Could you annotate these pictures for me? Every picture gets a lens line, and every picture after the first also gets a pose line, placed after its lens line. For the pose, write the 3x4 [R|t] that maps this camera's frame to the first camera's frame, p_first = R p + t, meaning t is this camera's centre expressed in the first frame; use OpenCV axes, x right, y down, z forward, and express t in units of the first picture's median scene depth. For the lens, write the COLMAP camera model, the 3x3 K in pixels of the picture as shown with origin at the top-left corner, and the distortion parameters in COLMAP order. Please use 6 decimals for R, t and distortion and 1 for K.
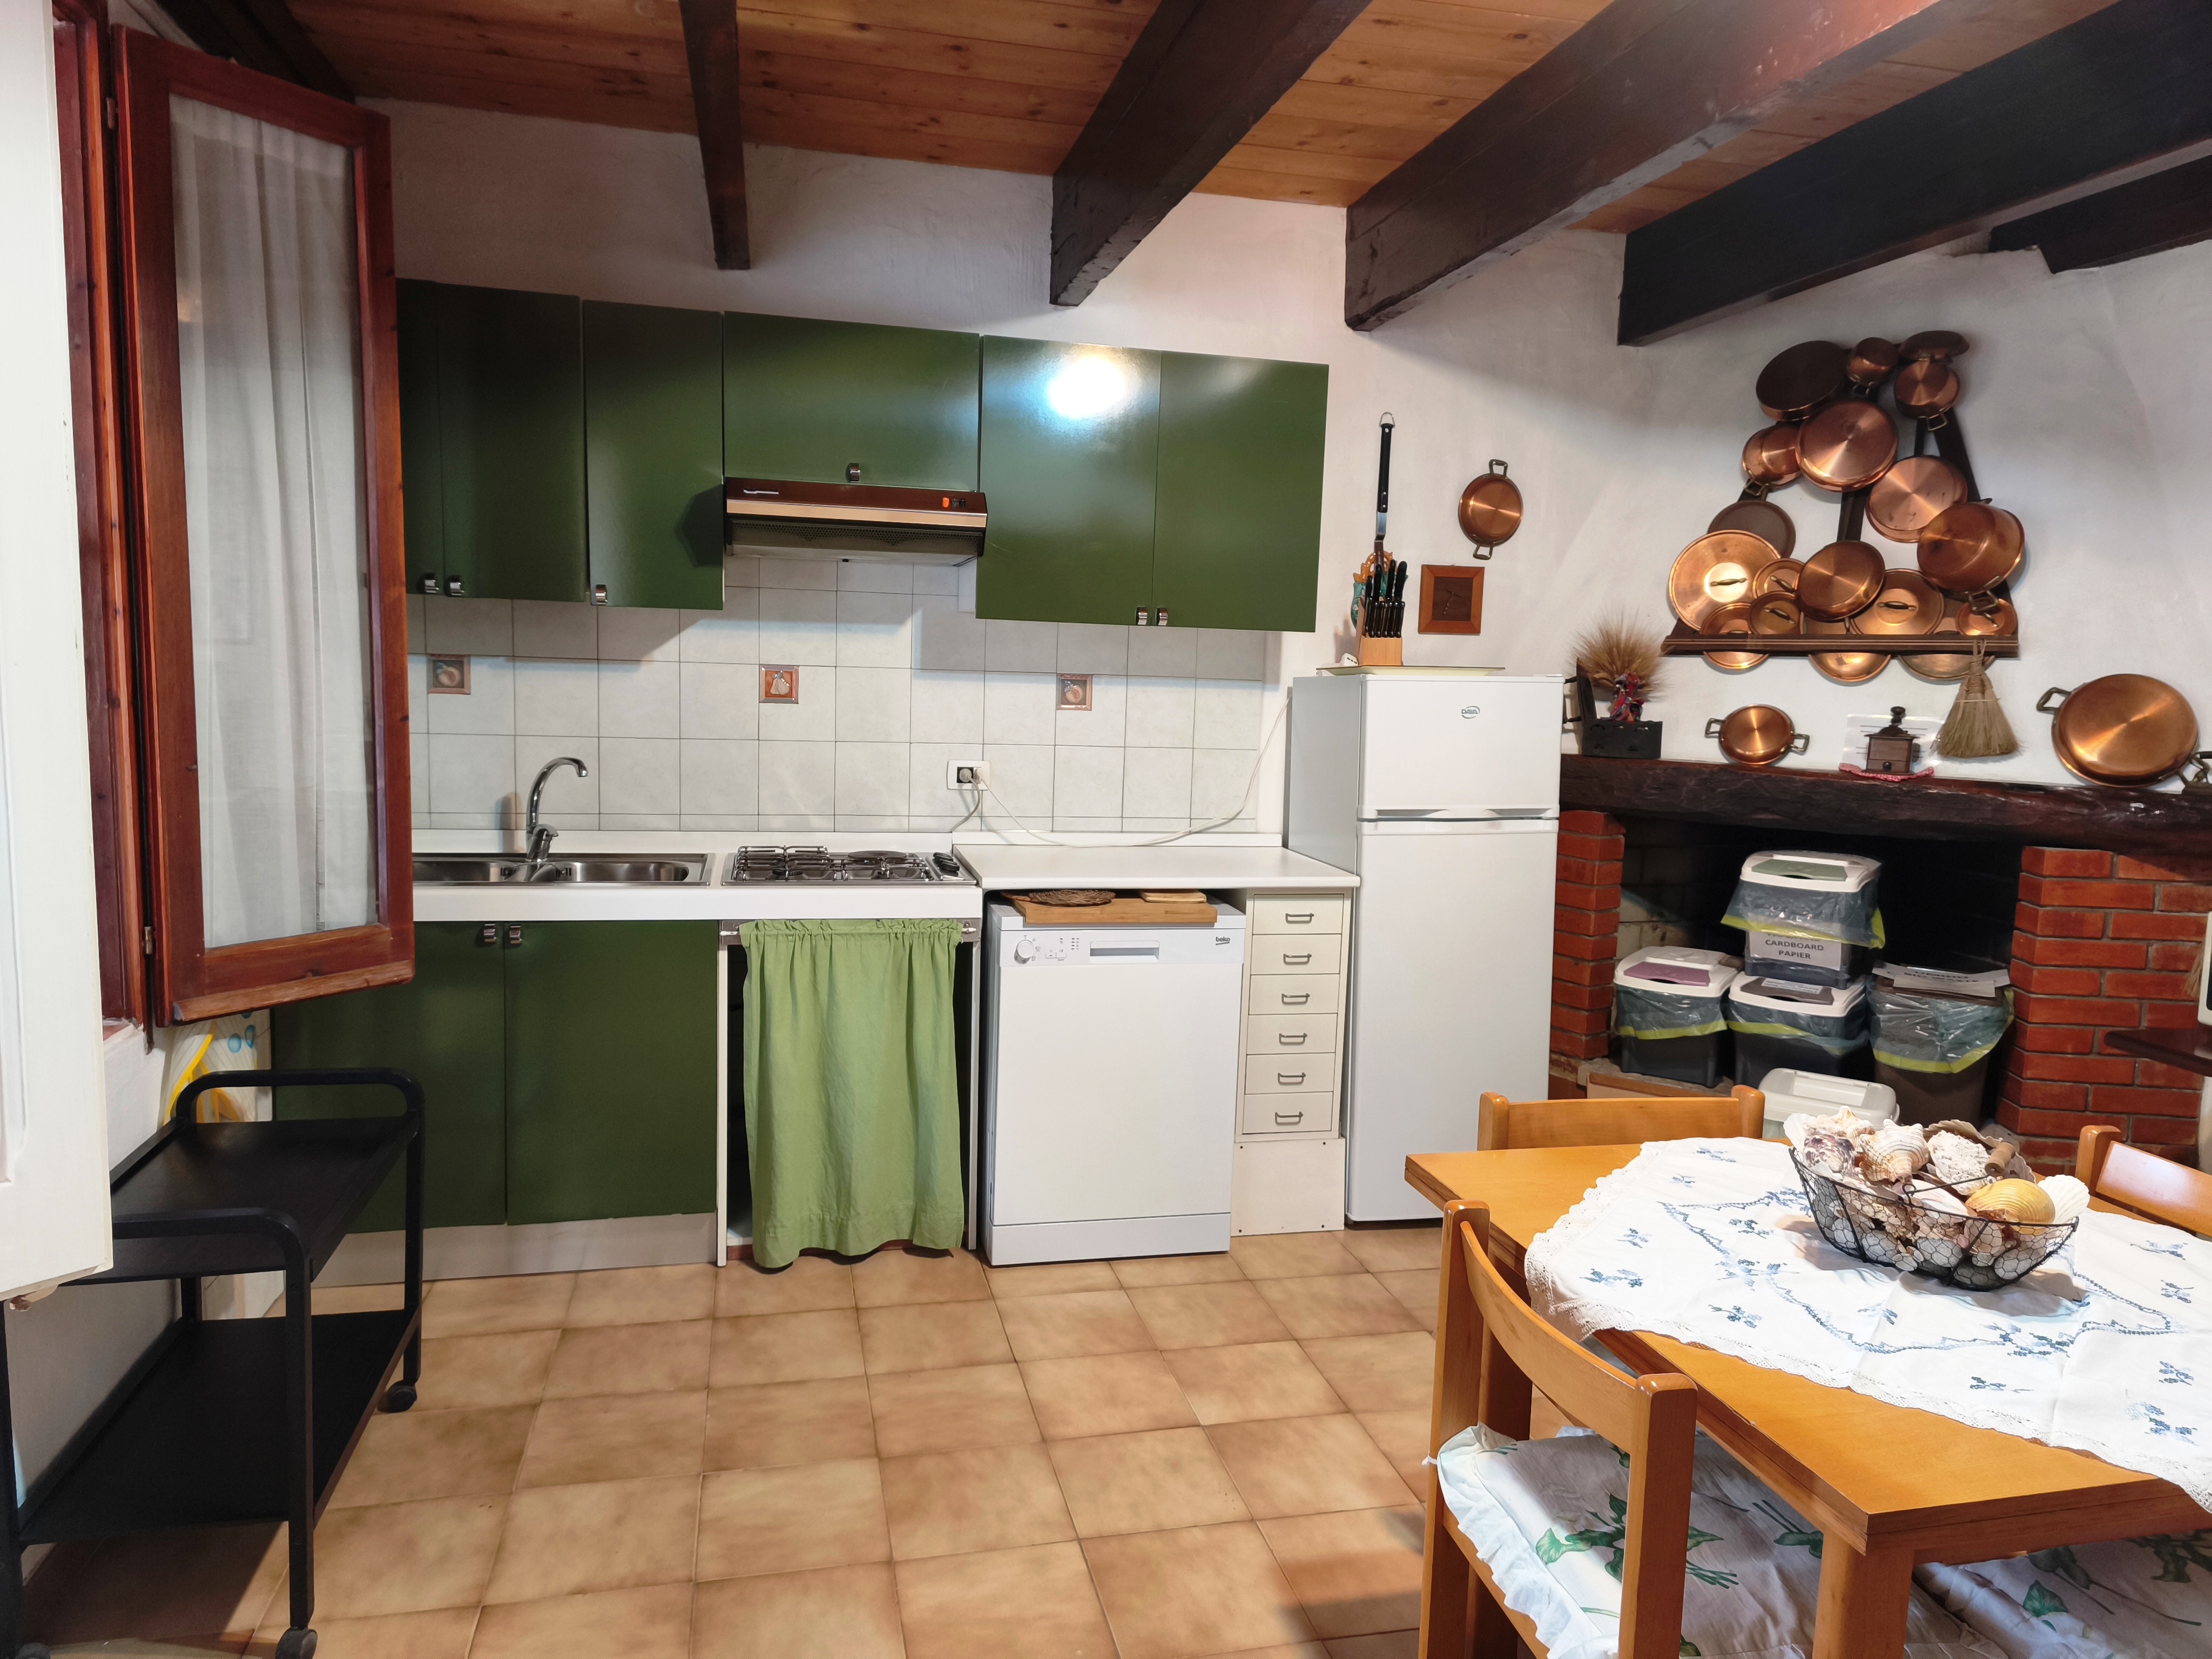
lens RADIAL K [[1445.0, 0, 1106.0], [0, 1445.0, 829.5], [0, 0, 1]] dist [0.058573, -0.045425]
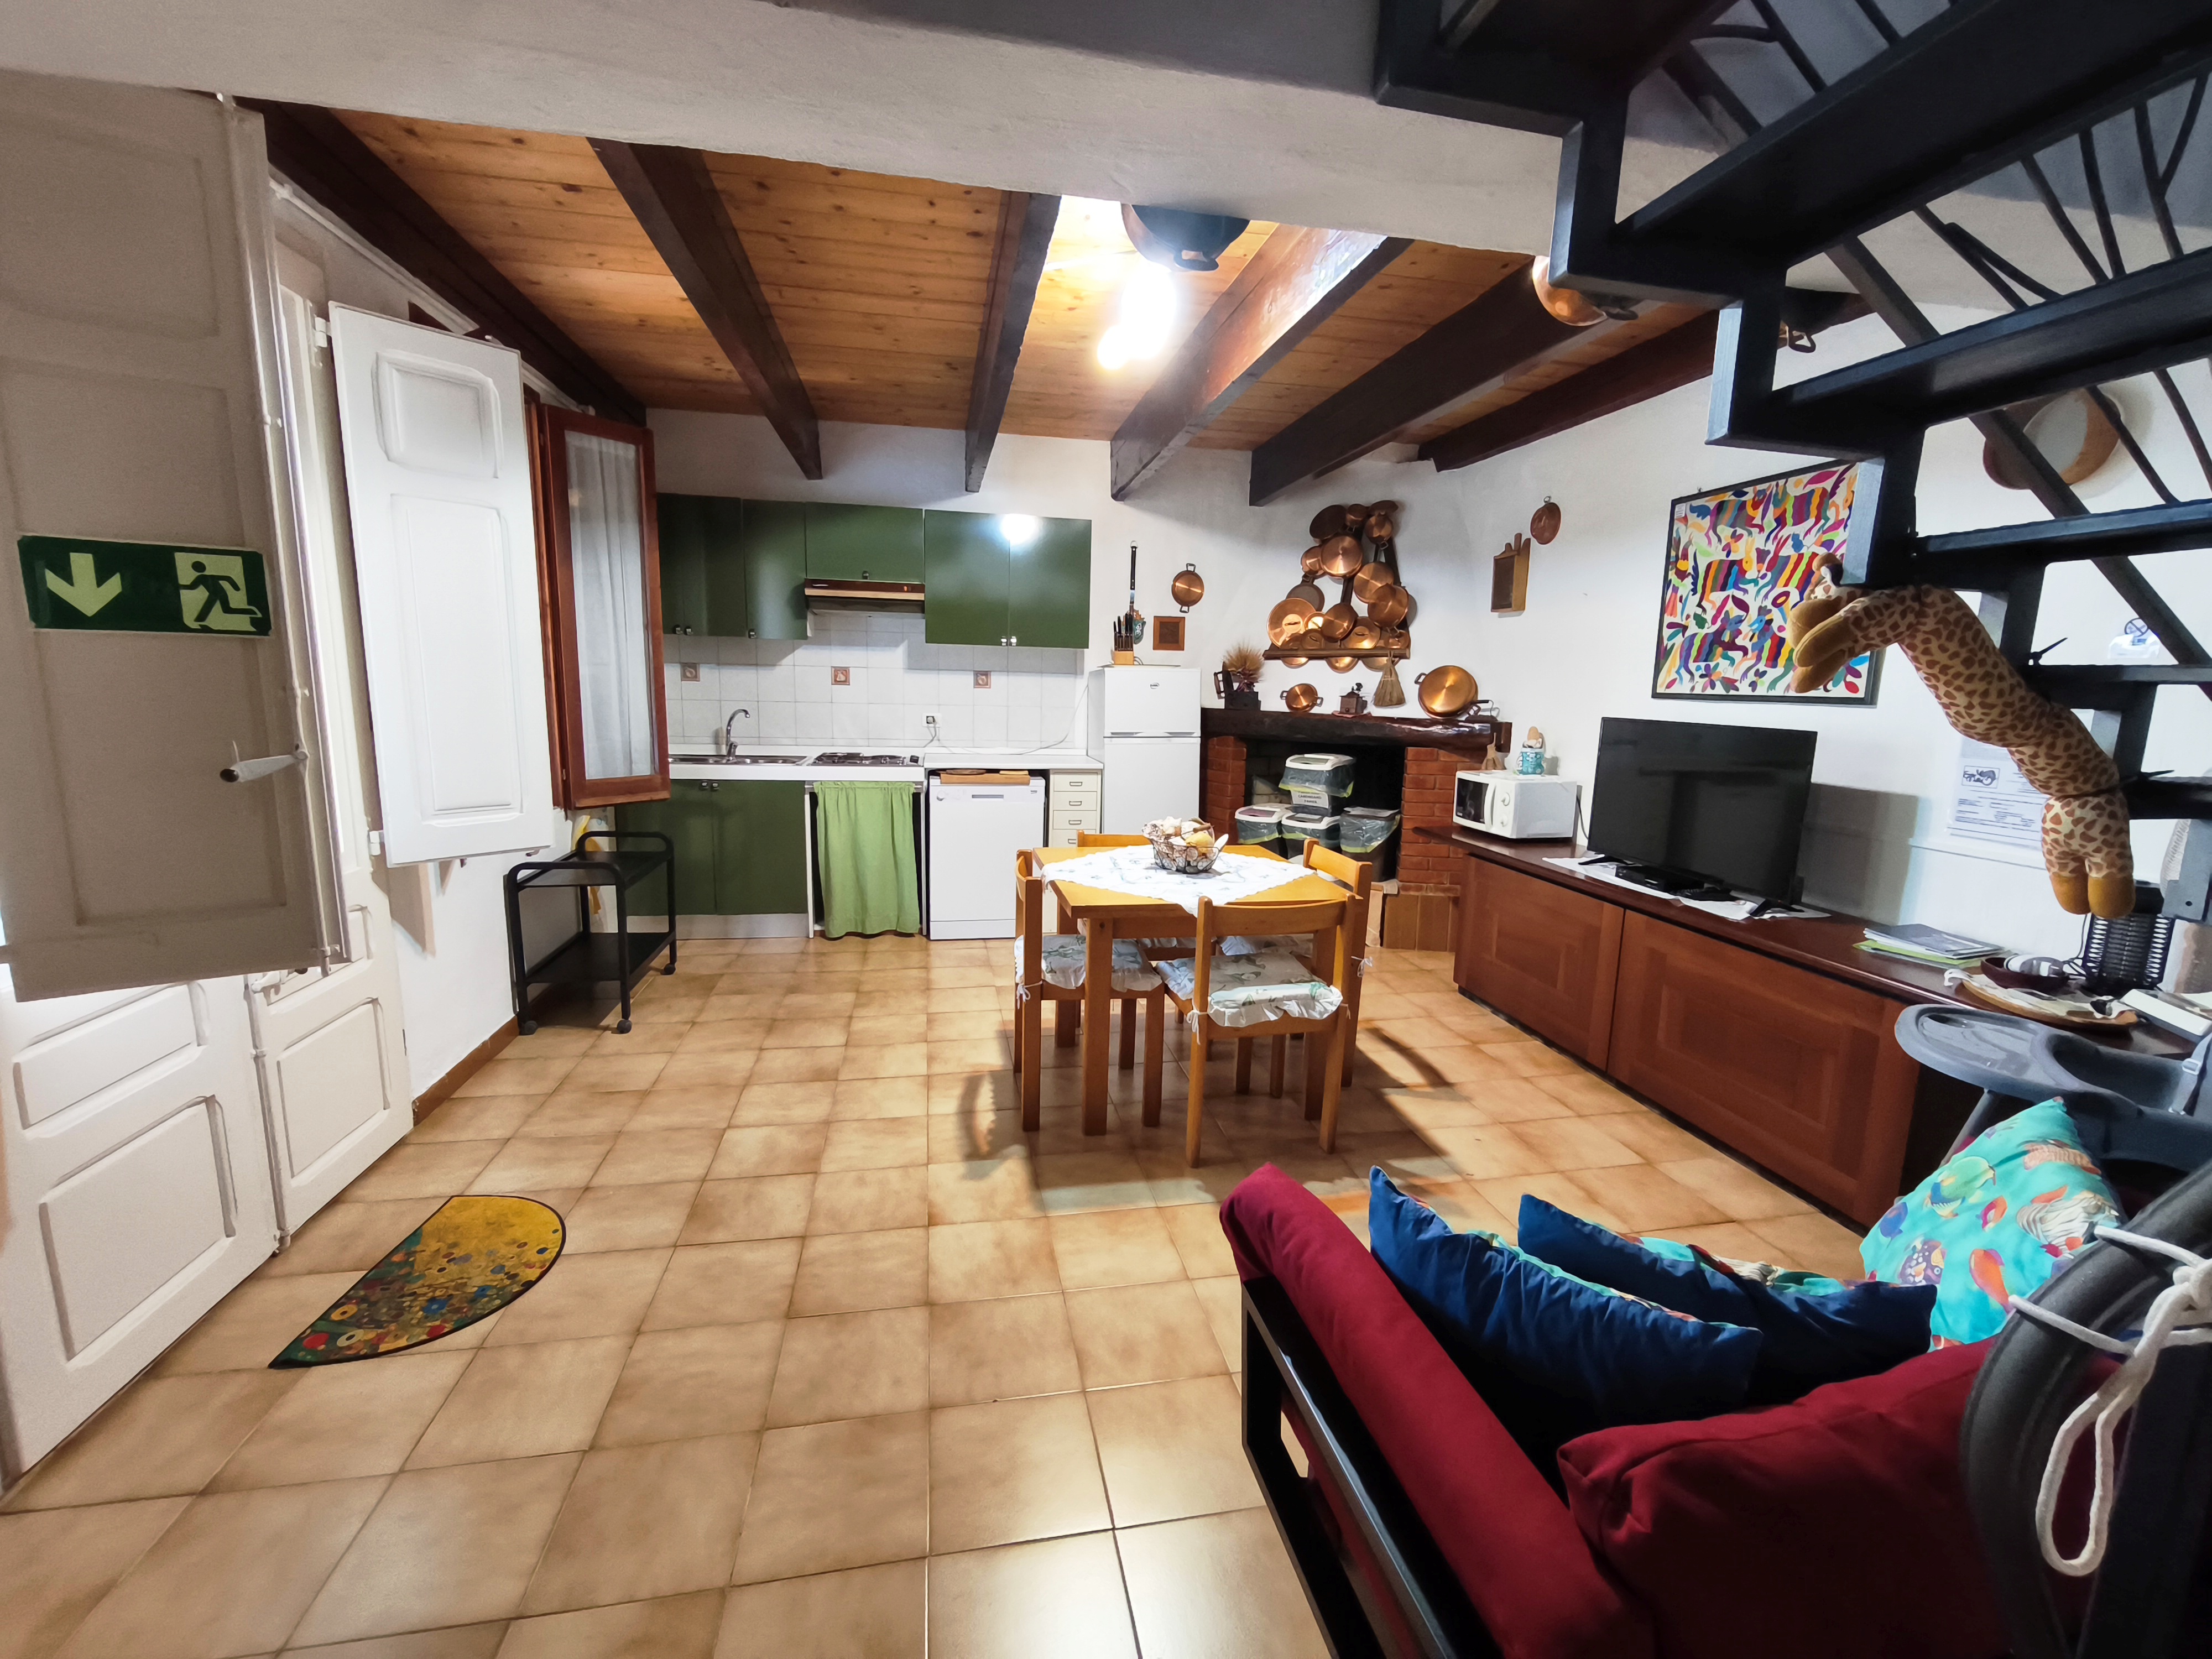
lens RADIAL K [[932.4, 0, 1074.4], [0, 932.4, 839.1], [0, 0, 1]] dist [0.002079, 0.000129]
pose [[0.997398, 0.006648, -0.071781, 0.231351], [-0.003054, 0.998742, 0.050055, 0.074005], [0.072024, -0.049705, 0.996164, -0.369419]]
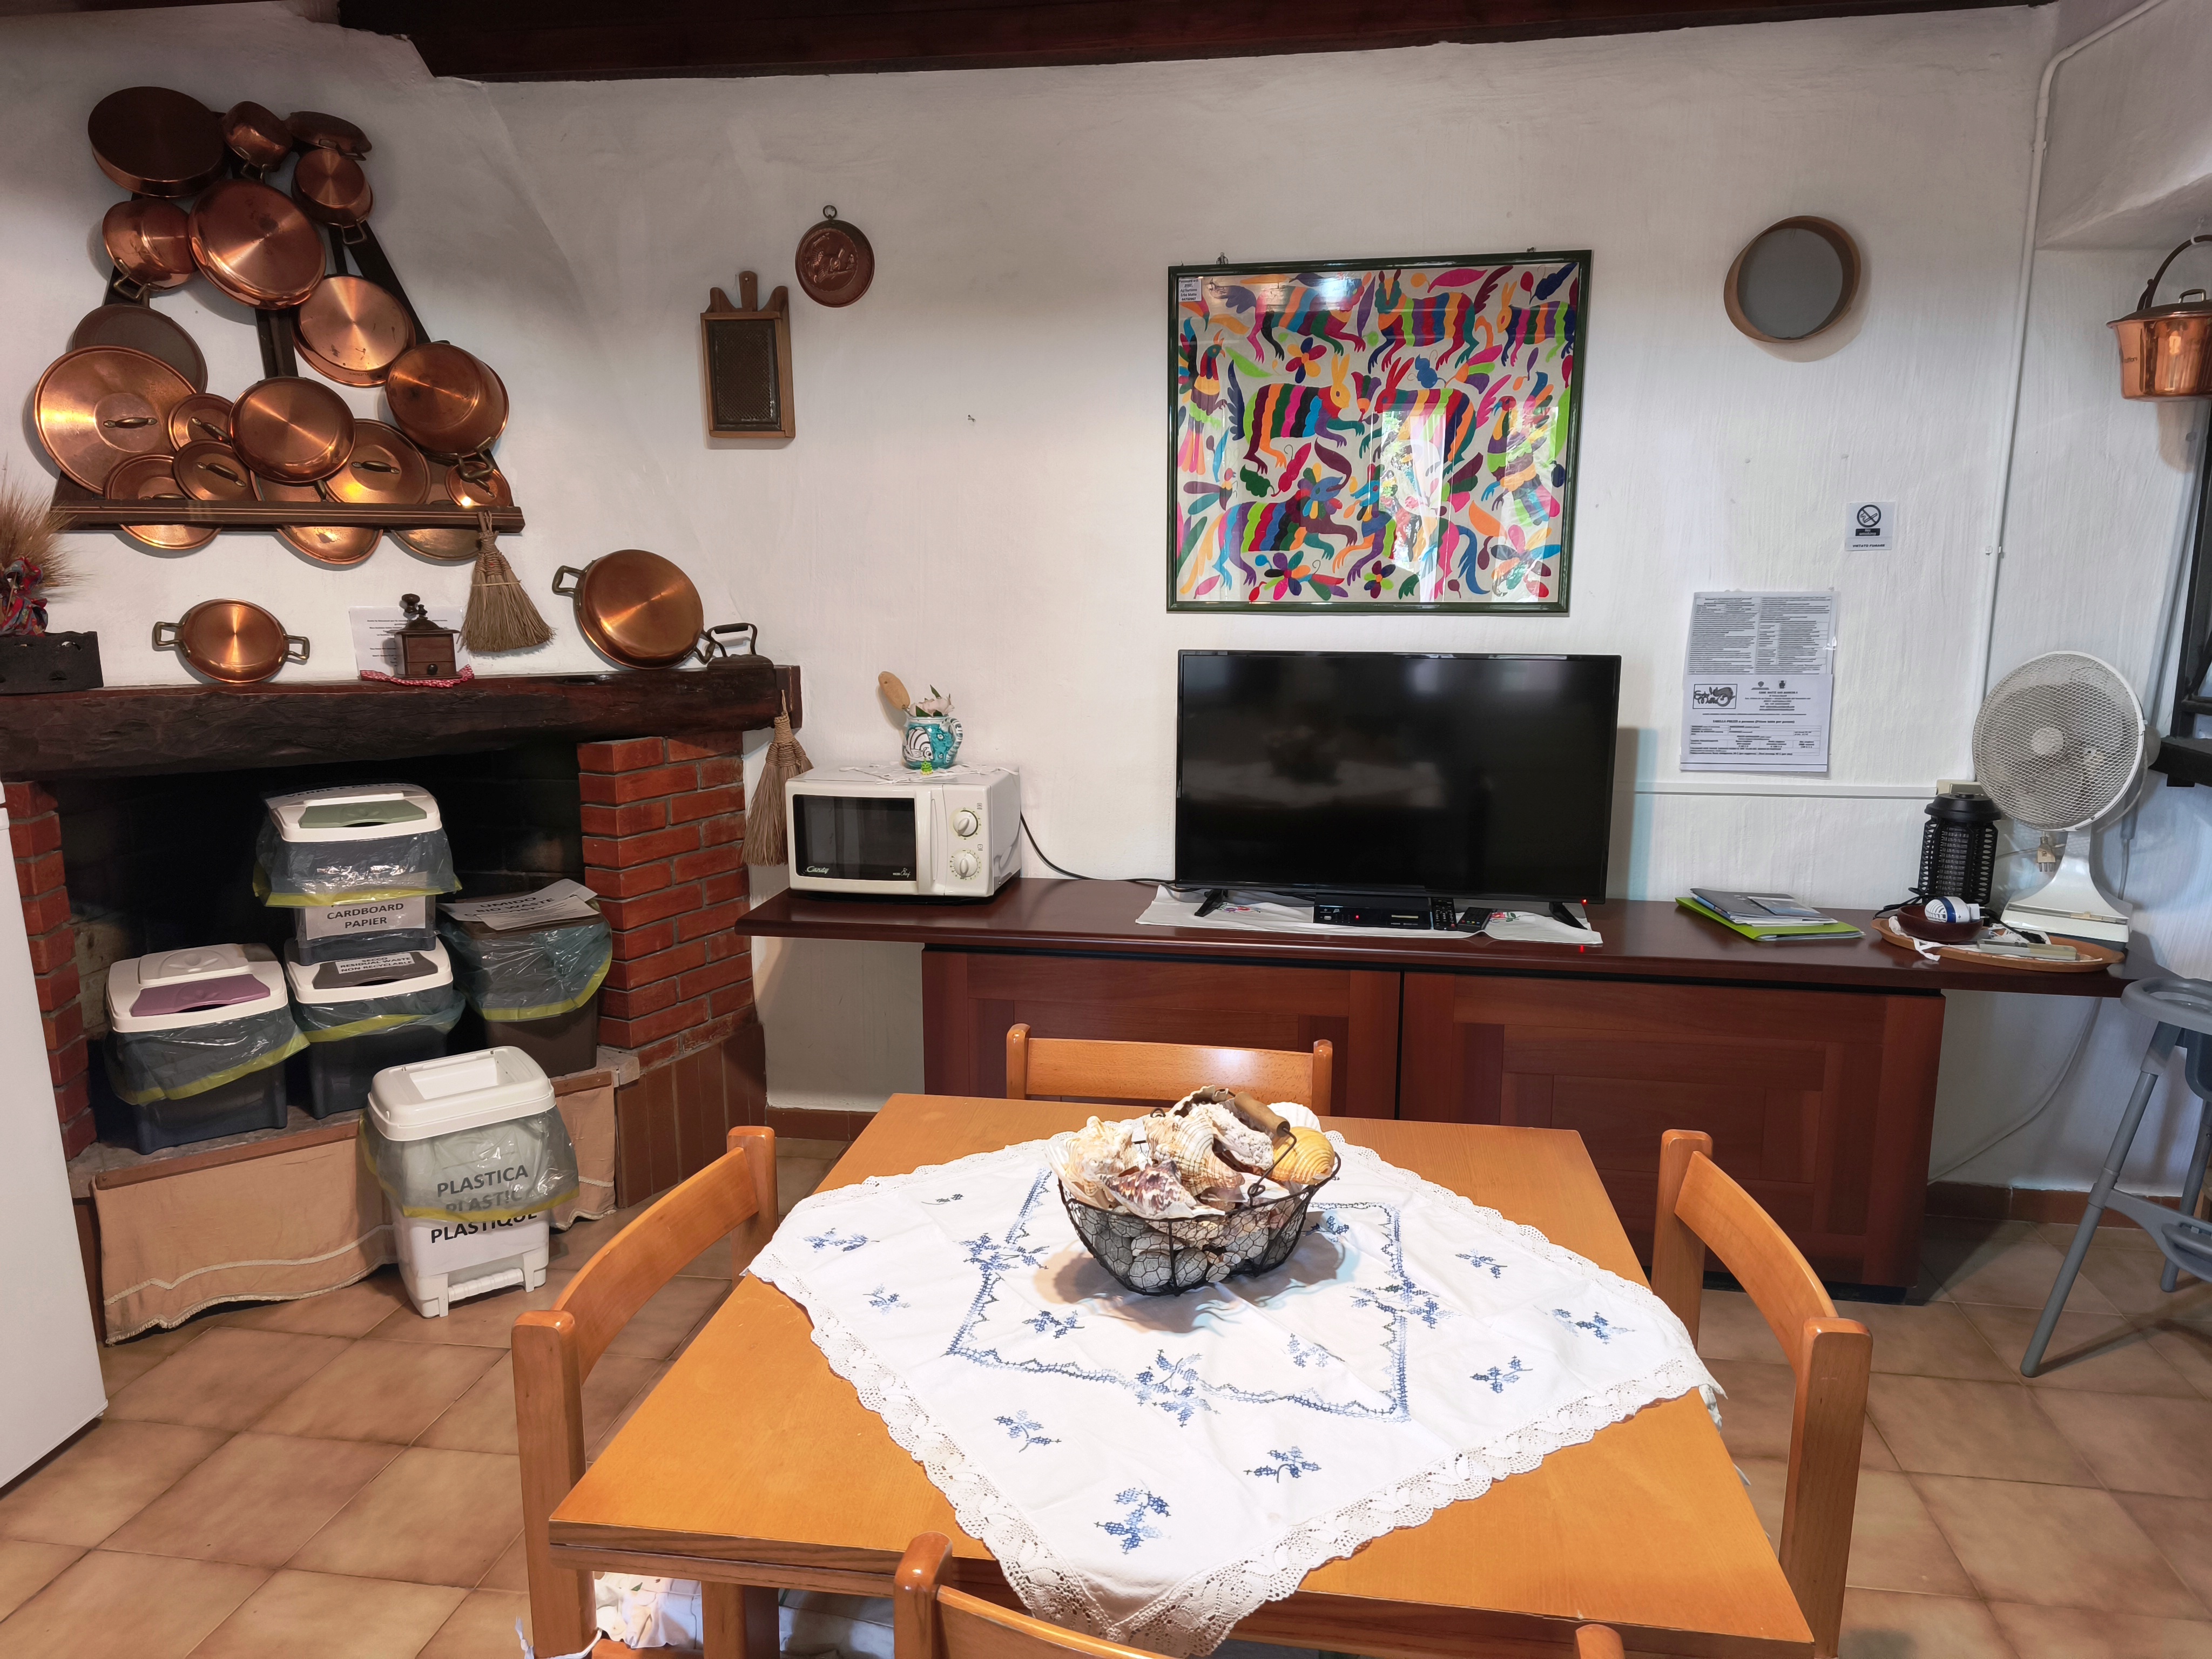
lens RADIAL K [[1445.0, 0, 1106.0], [0, 1445.0, 829.5], [0, 0, 1]] dist [0.058573, -0.045425]
pose [[0.364405, -0.196699, 0.910230, -0.080771], [0.119809, 0.979217, 0.163642, -0.042340], [-0.923501, 0.049422, 0.380398, 0.340318]]
